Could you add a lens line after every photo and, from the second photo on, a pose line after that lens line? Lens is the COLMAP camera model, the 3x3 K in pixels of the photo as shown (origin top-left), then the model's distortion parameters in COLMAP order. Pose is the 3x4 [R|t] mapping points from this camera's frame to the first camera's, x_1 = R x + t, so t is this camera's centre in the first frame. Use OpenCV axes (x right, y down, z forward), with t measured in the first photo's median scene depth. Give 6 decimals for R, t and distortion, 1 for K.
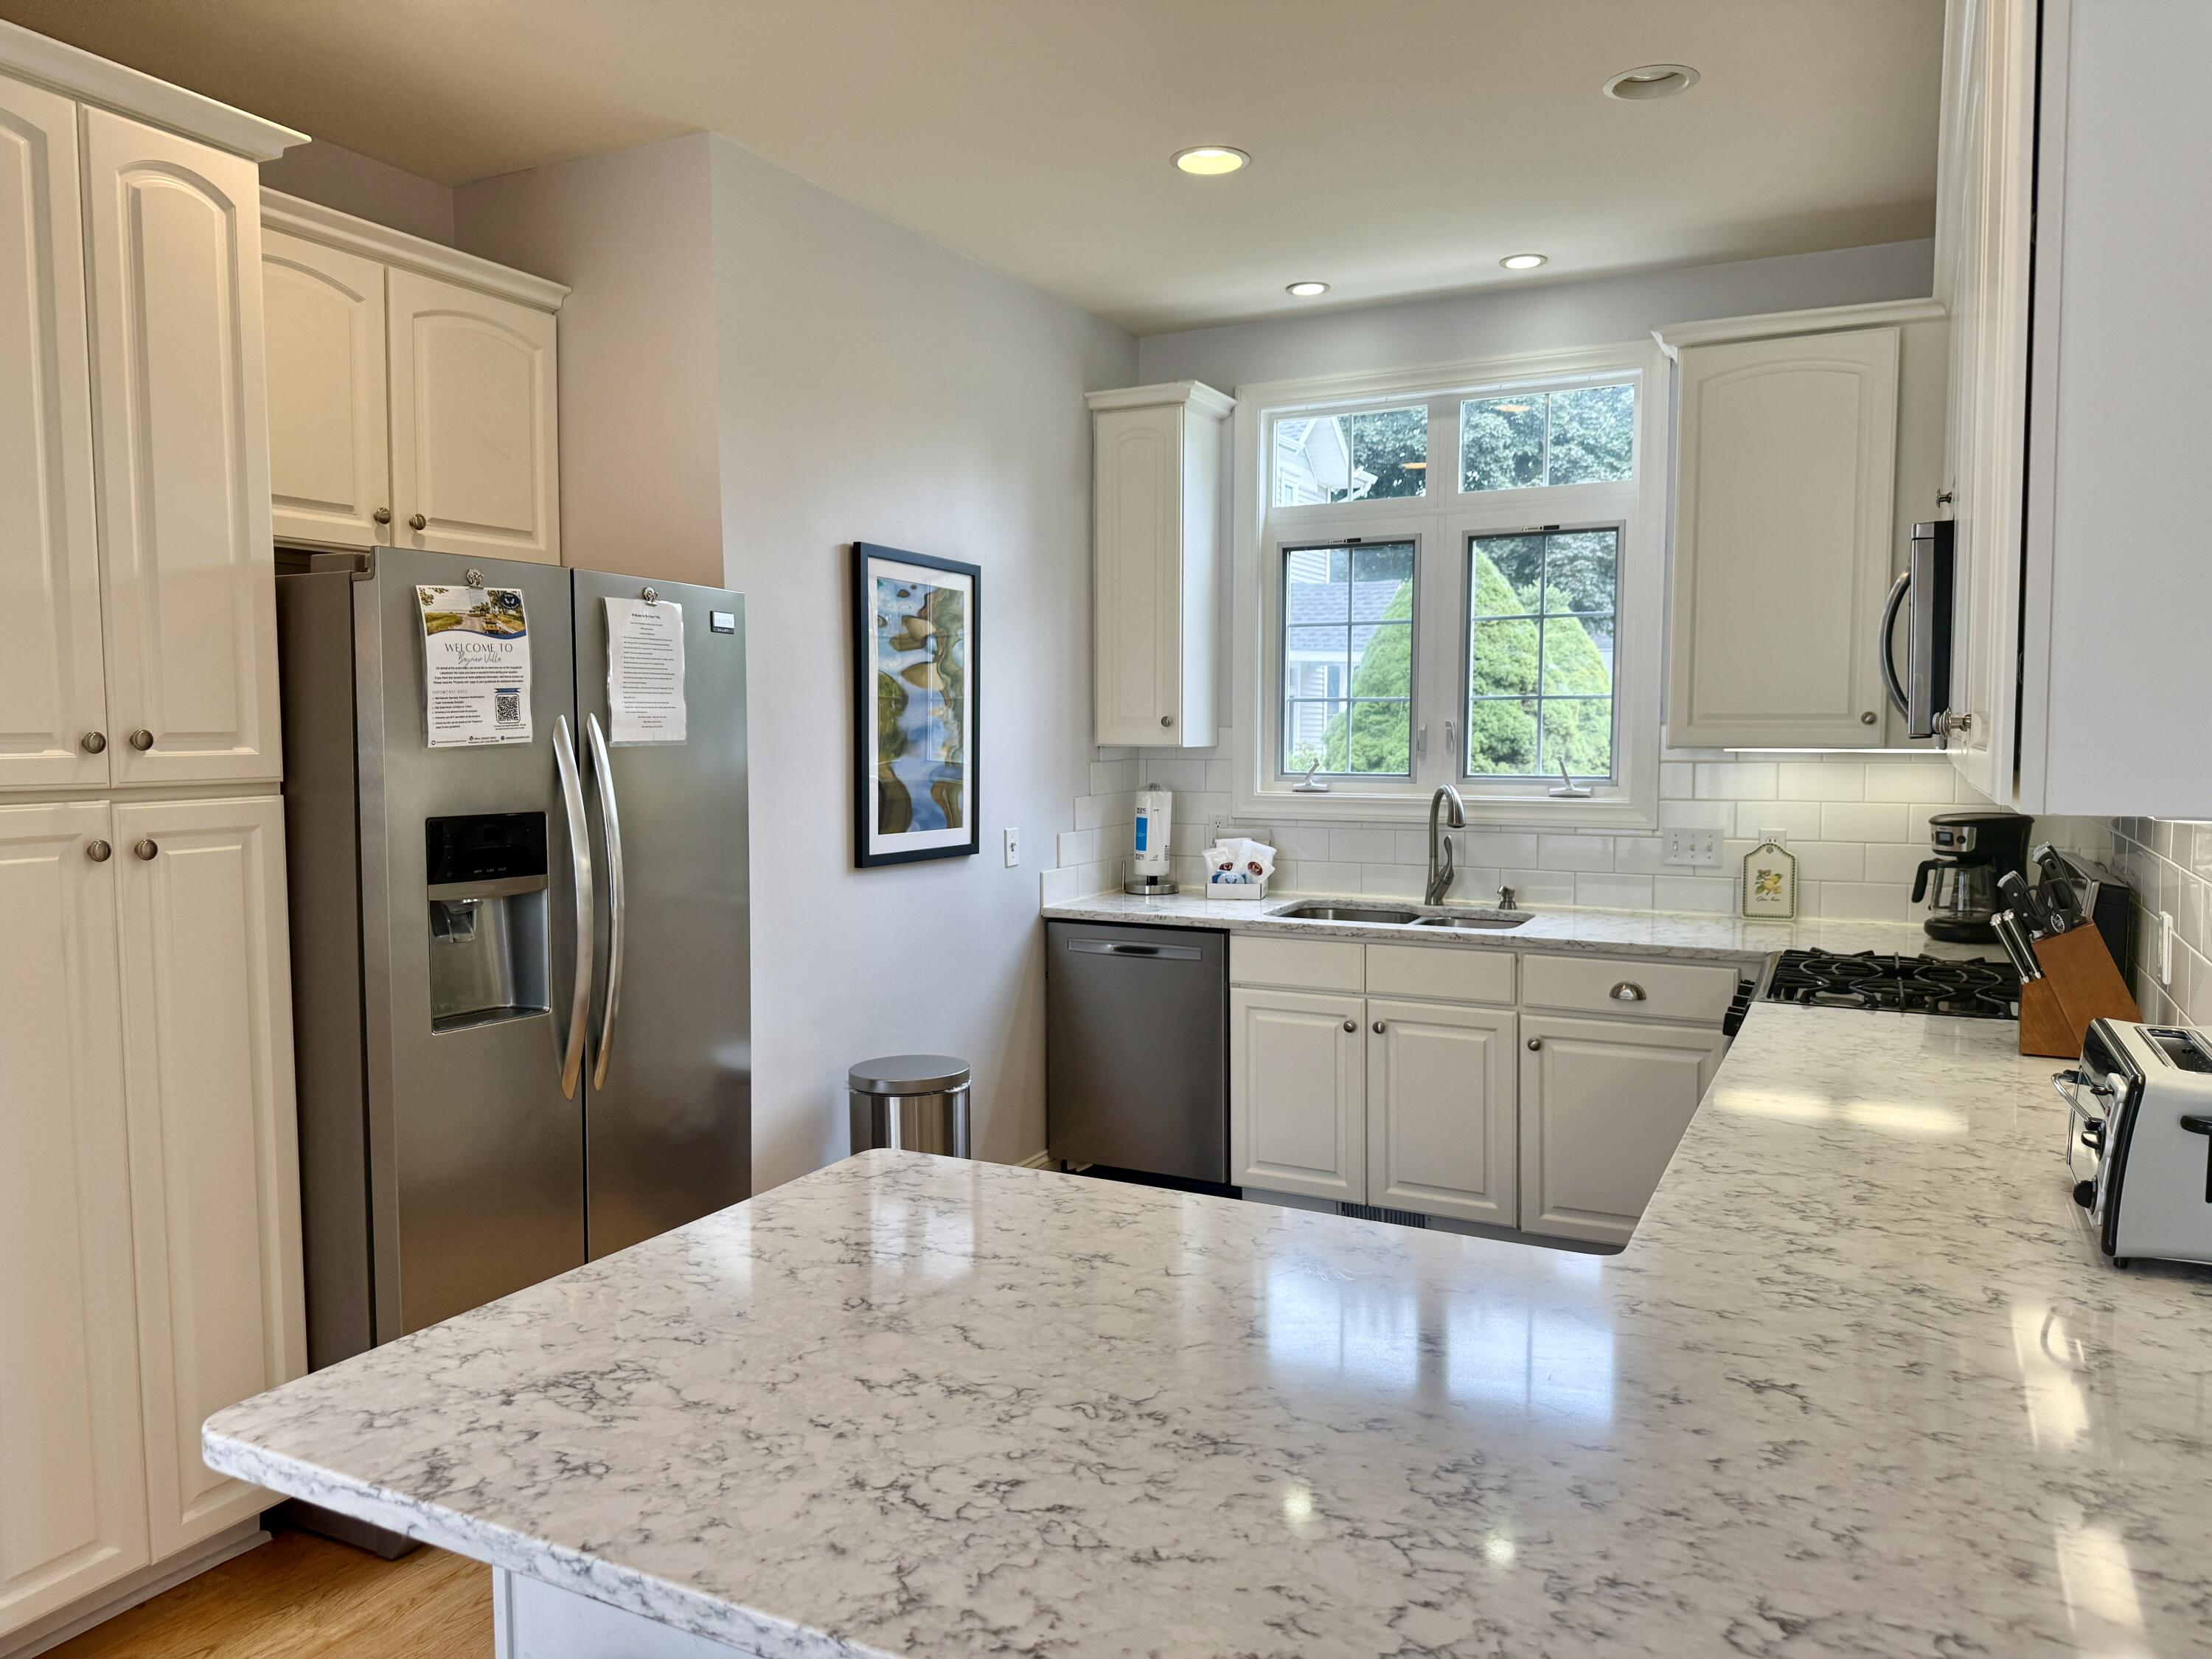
lens RADIAL K [[1543.1, 0, 1111.5], [0, 1543.1, 826.8], [0, 0, 1]] dist [0.073013, -0.096908]
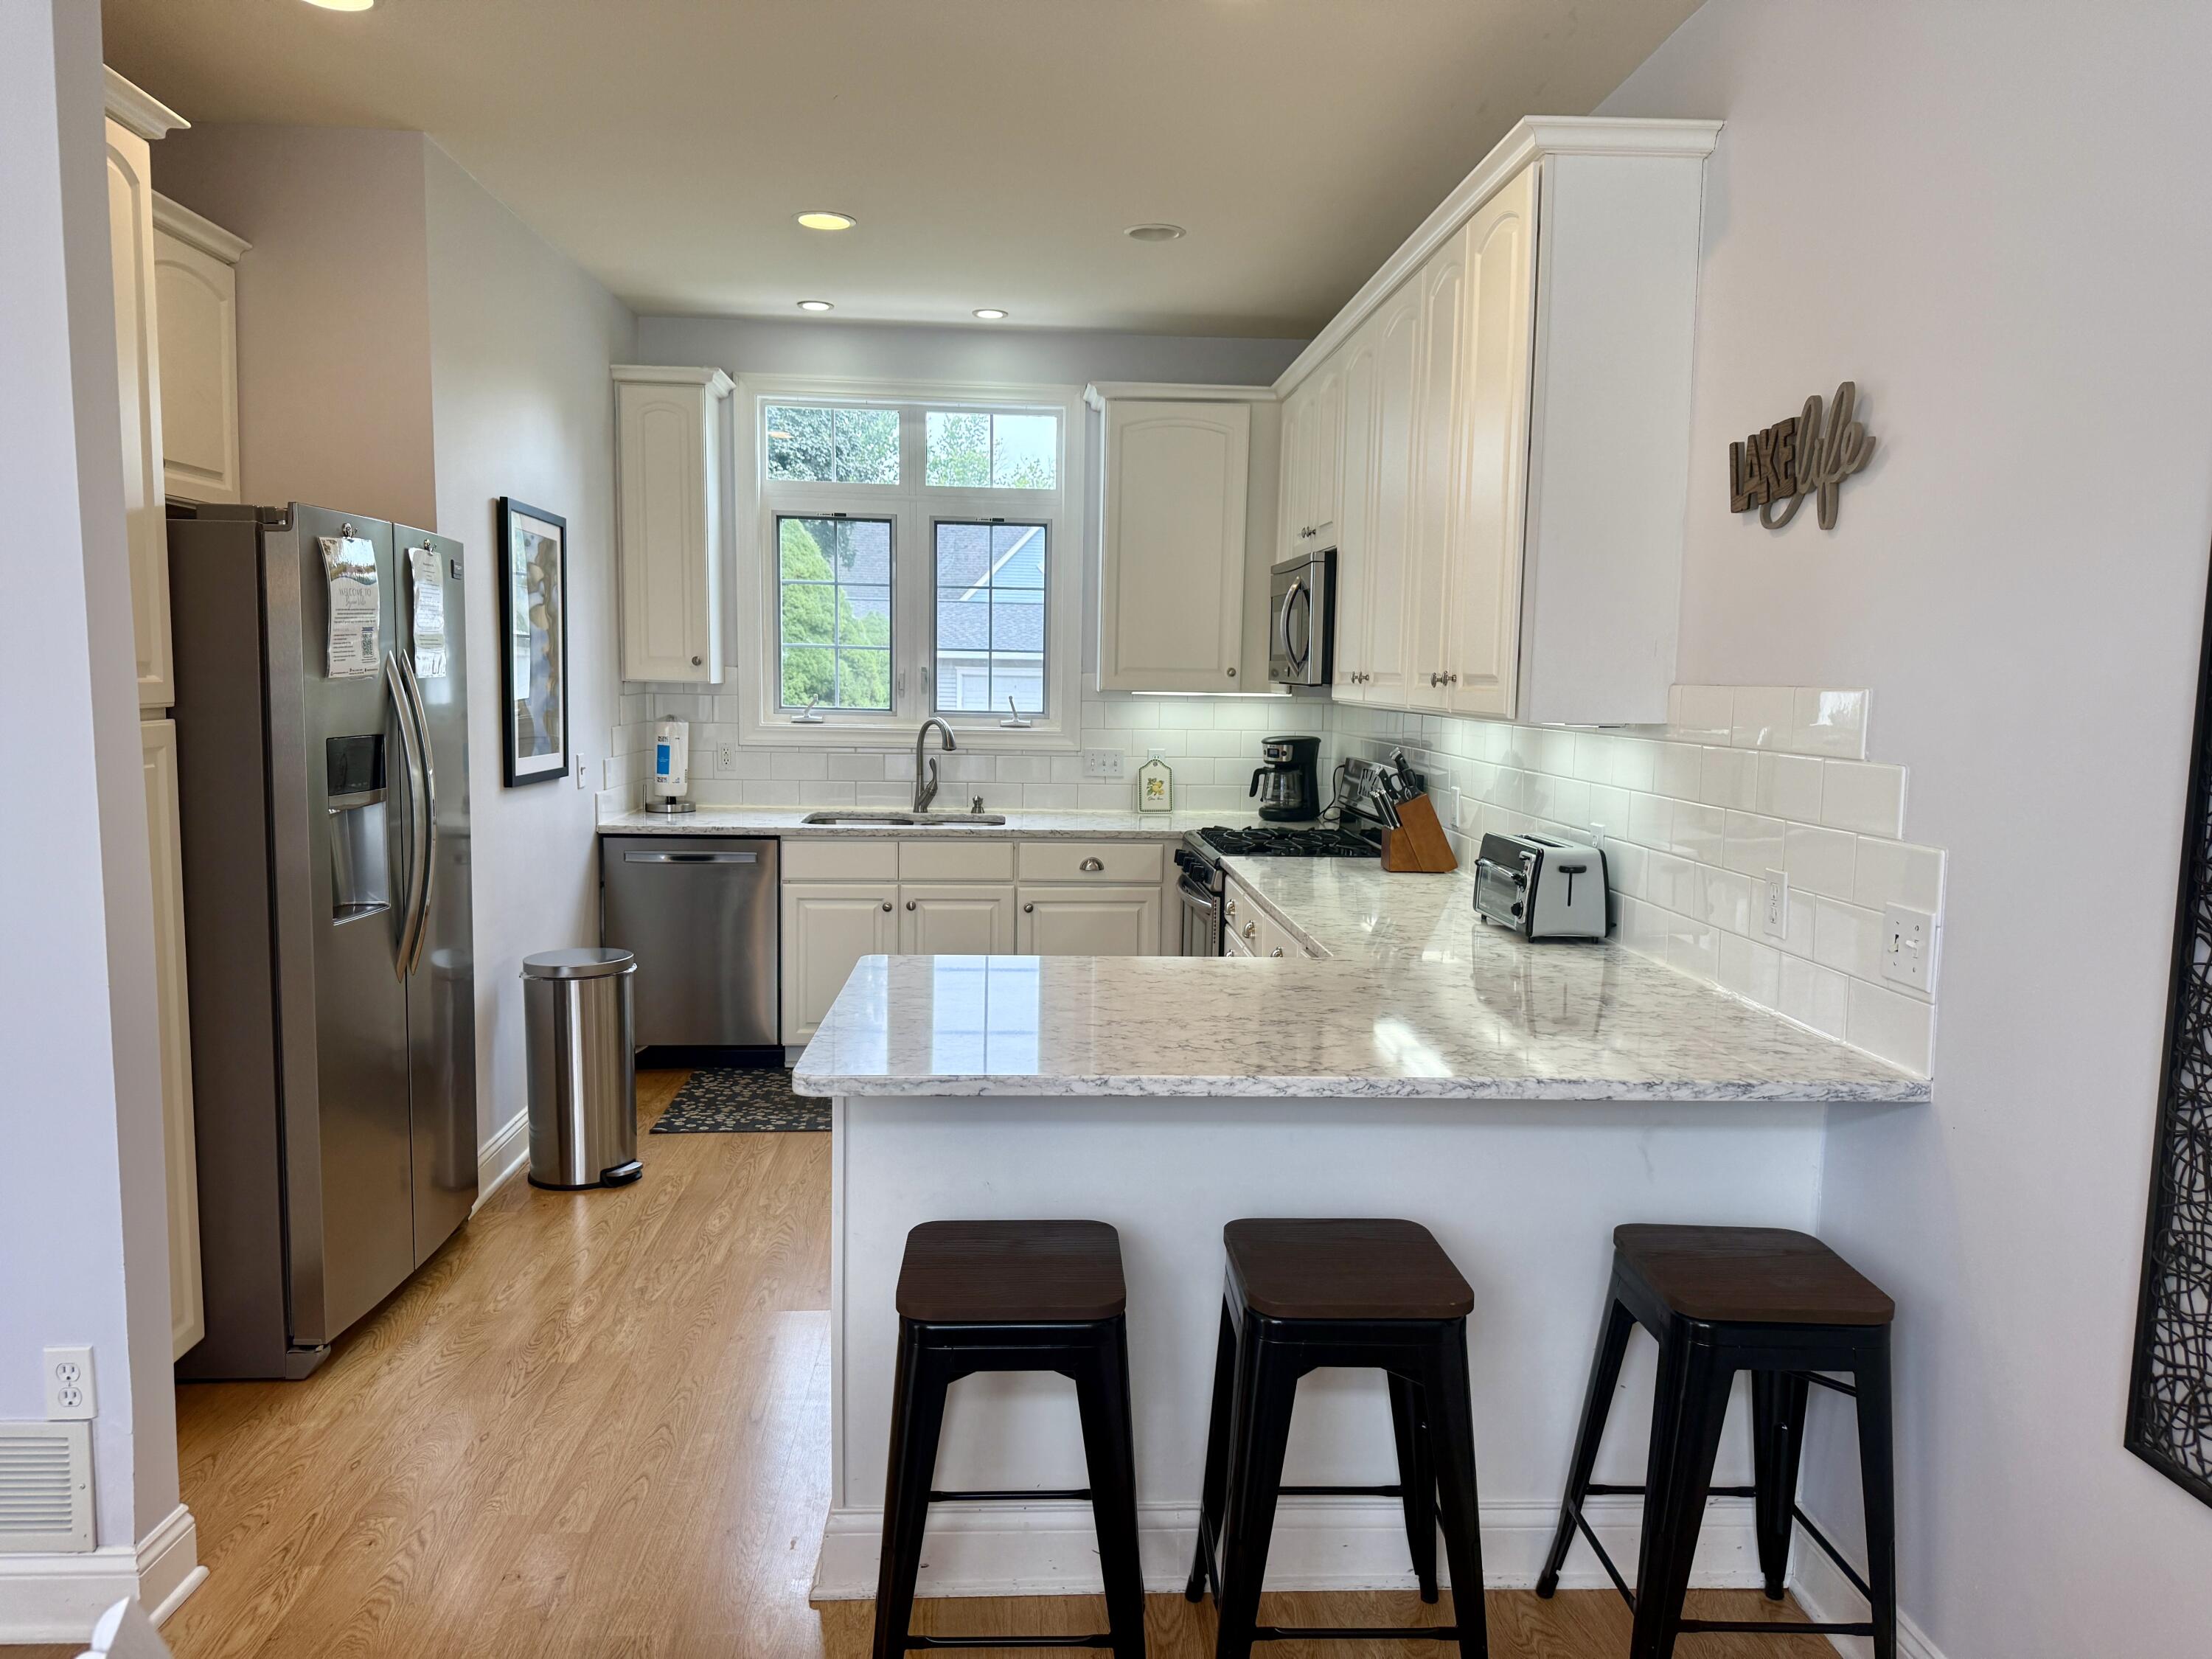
lens RADIAL K [[1543.1, 0, 1097.6], [0, 1543.1, 837.4], [0, 0, 1]] dist [0.073013, -0.096908]
pose [[0.864993, -0.036995, 0.500418, -0.324828], [0.013988, 0.998669, 0.049651, 0.011181], [-0.501588, -0.035948, 0.864359, -0.182294]]
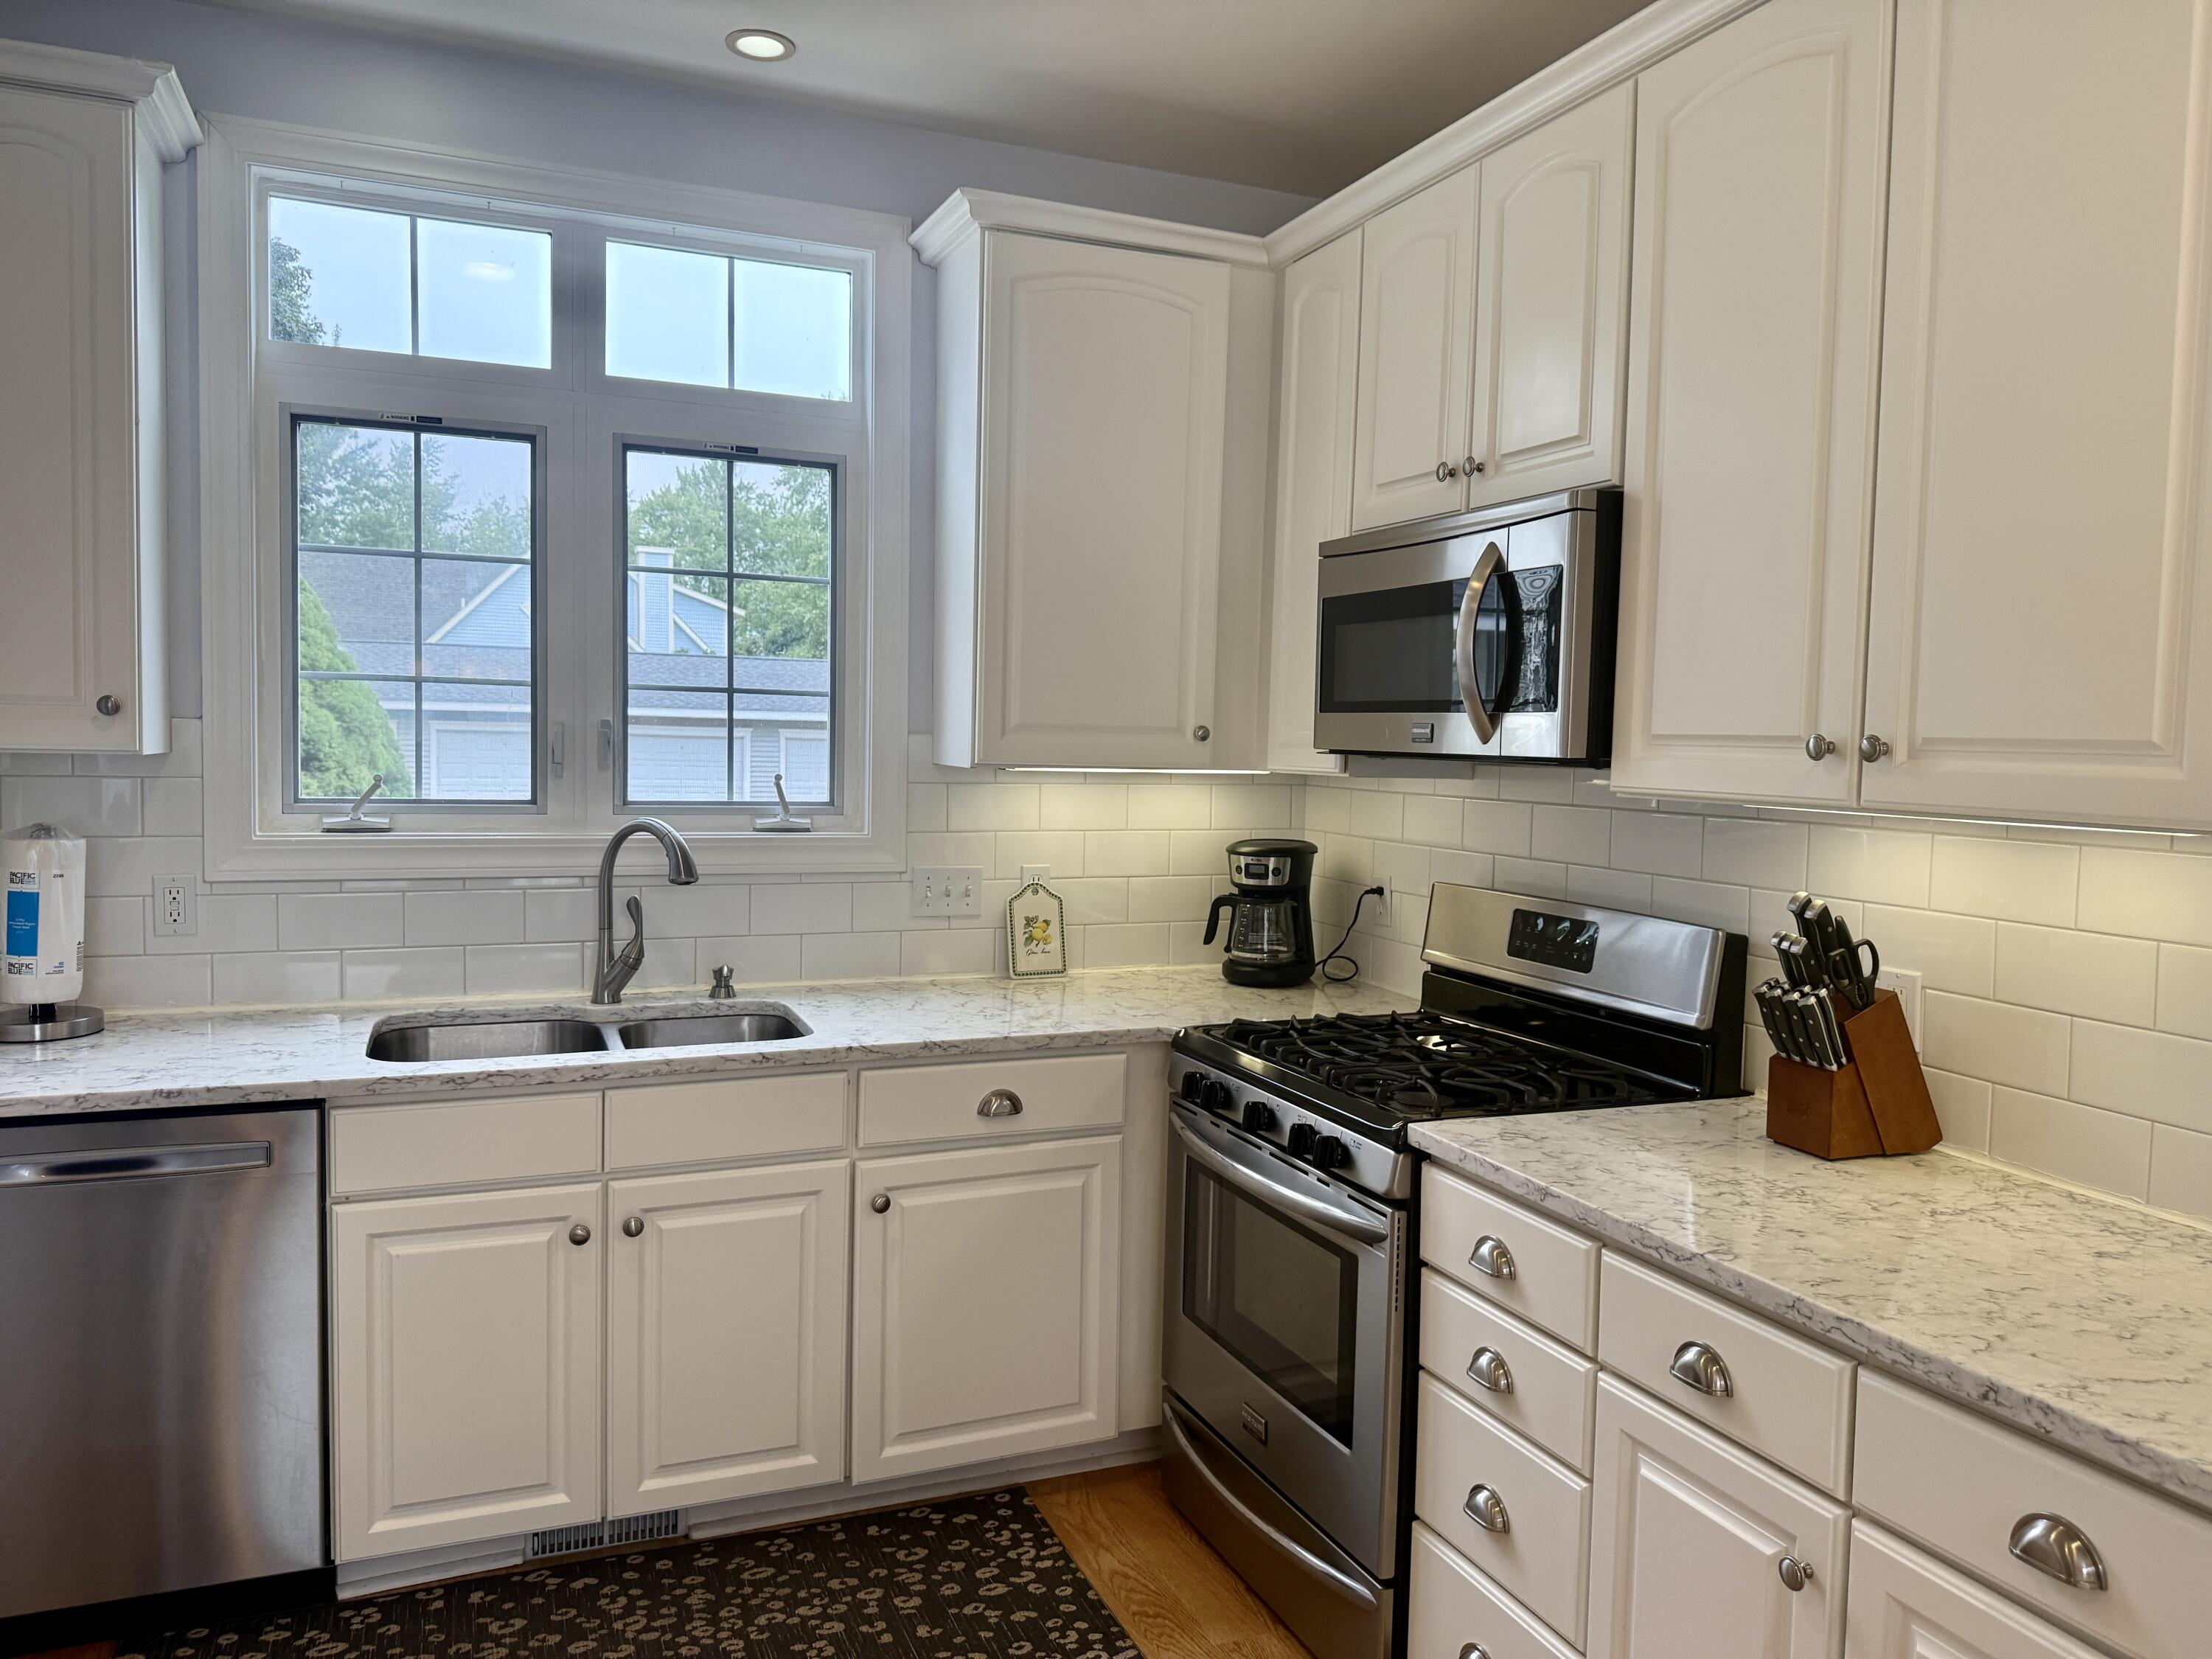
lens RADIAL K [[1543.1, 0, 1099.0], [0, 1543.1, 818.7], [0, 0, 1]] dist [0.073013, -0.096908]
pose [[0.656441, -0.025421, 0.753949, -0.158685], [0.028554, 0.999553, 0.008840, -0.028750], [-0.753837, 0.015725, 0.656873, 0.450756]]
